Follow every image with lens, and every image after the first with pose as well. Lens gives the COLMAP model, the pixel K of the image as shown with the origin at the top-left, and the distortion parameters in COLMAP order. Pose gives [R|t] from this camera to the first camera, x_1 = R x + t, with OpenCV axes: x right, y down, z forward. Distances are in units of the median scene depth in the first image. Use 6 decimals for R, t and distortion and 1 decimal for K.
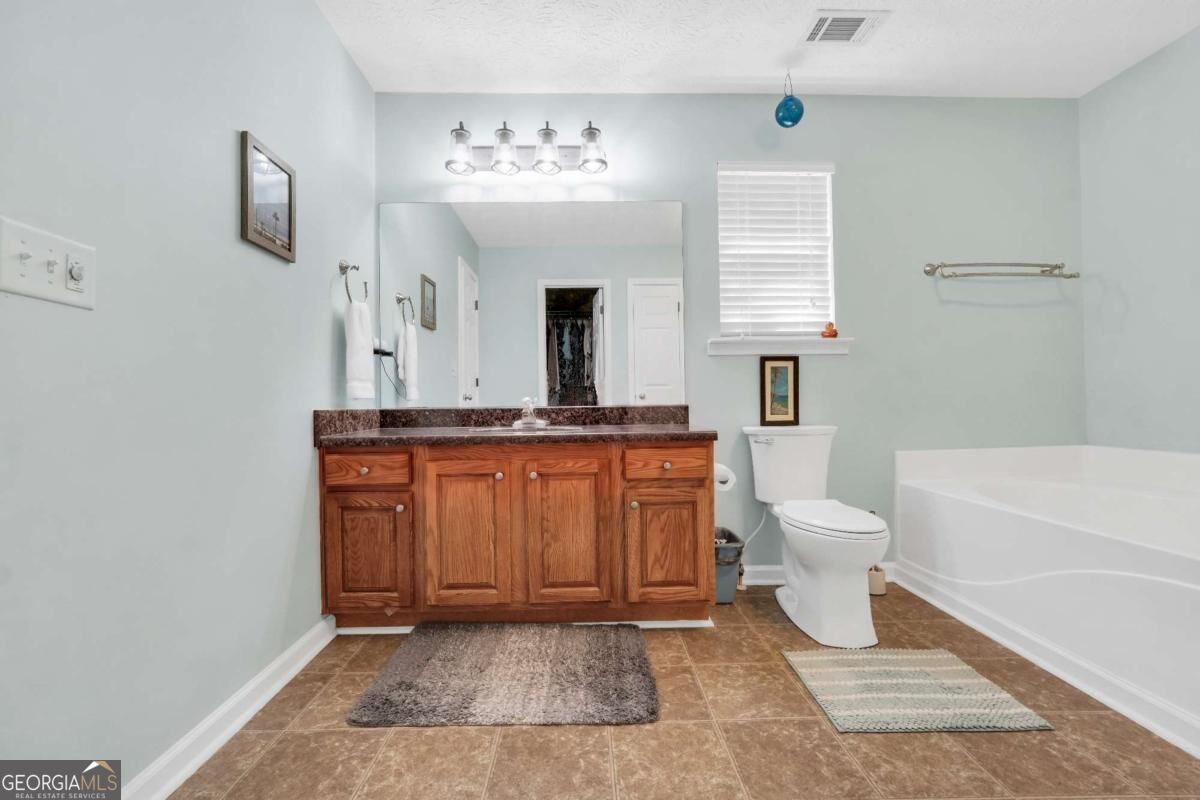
lens RADIAL K [[499.7, 0, 590.2], [0, 499.7, 399.5], [0, 0, 1]] dist [-0.023238, 0.007637]
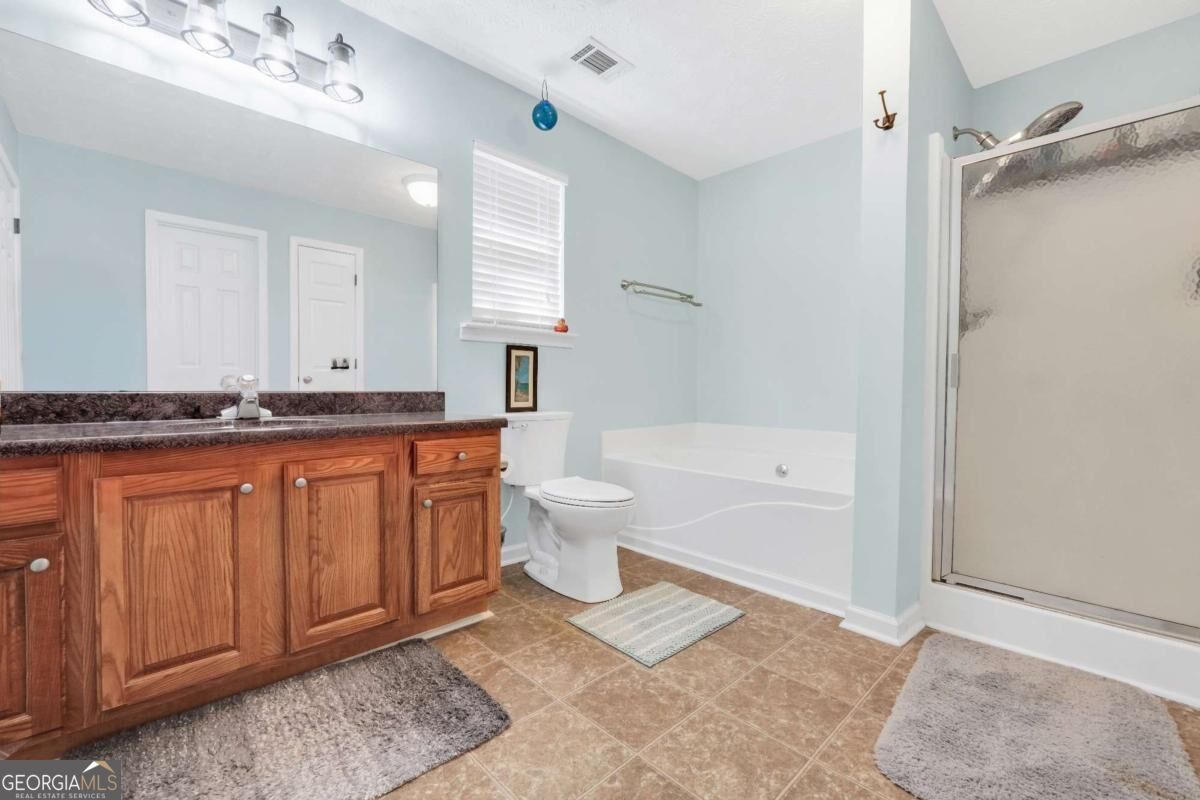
lens RADIAL K [[499.7, 0, 590.2], [0, 499.7, 399.5], [0, 0, 1]] dist [-0.023238, 0.007637]
pose [[0.740431, 0.002064, 0.672129, -0.288076], [-0.019488, 0.999641, 0.018399, 0.005396], [-0.671849, -0.026722, 0.740206, 0.157403]]
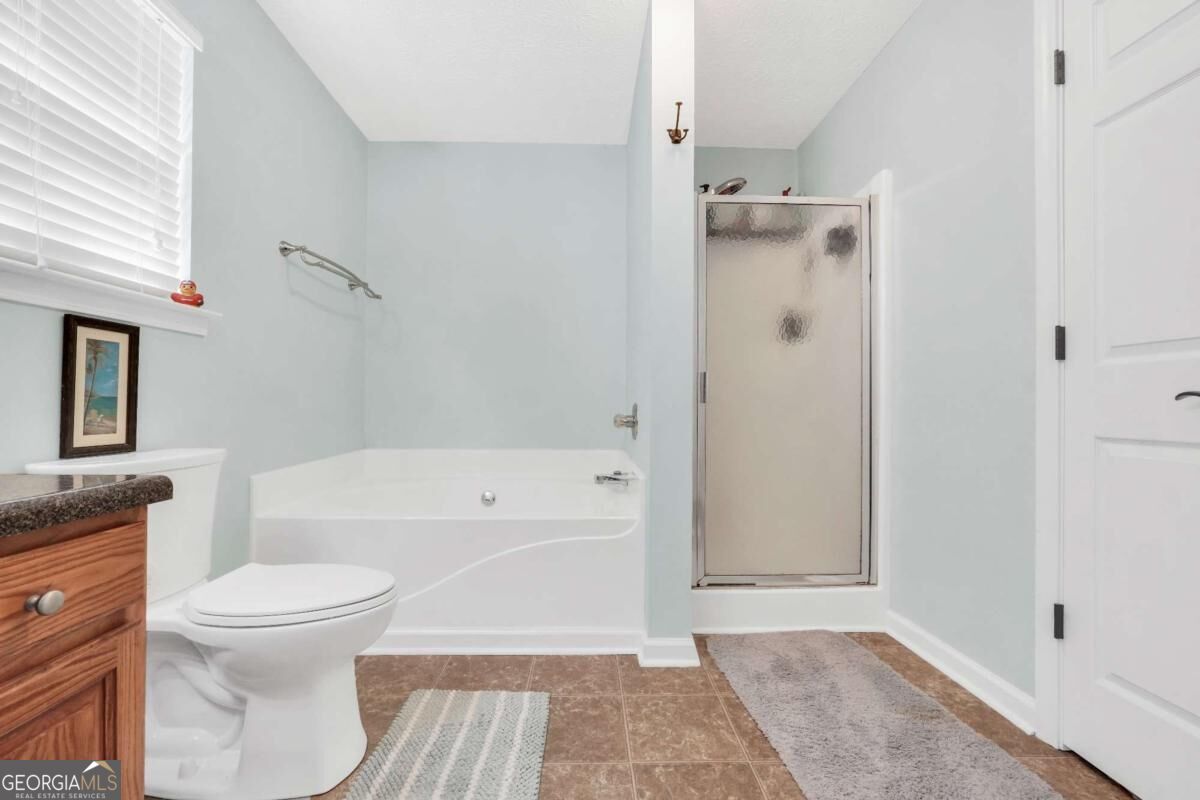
lens RADIAL K [[499.7, 0, 590.2], [0, 499.7, 399.5], [0, 0, 1]] dist [-0.023238, 0.007637]
pose [[0.000654, 0.023610, 0.999721, -0.166743], [-0.007769, 0.999691, -0.023605, 0.003951], [-0.999970, -0.007751, 0.000837, 0.640809]]
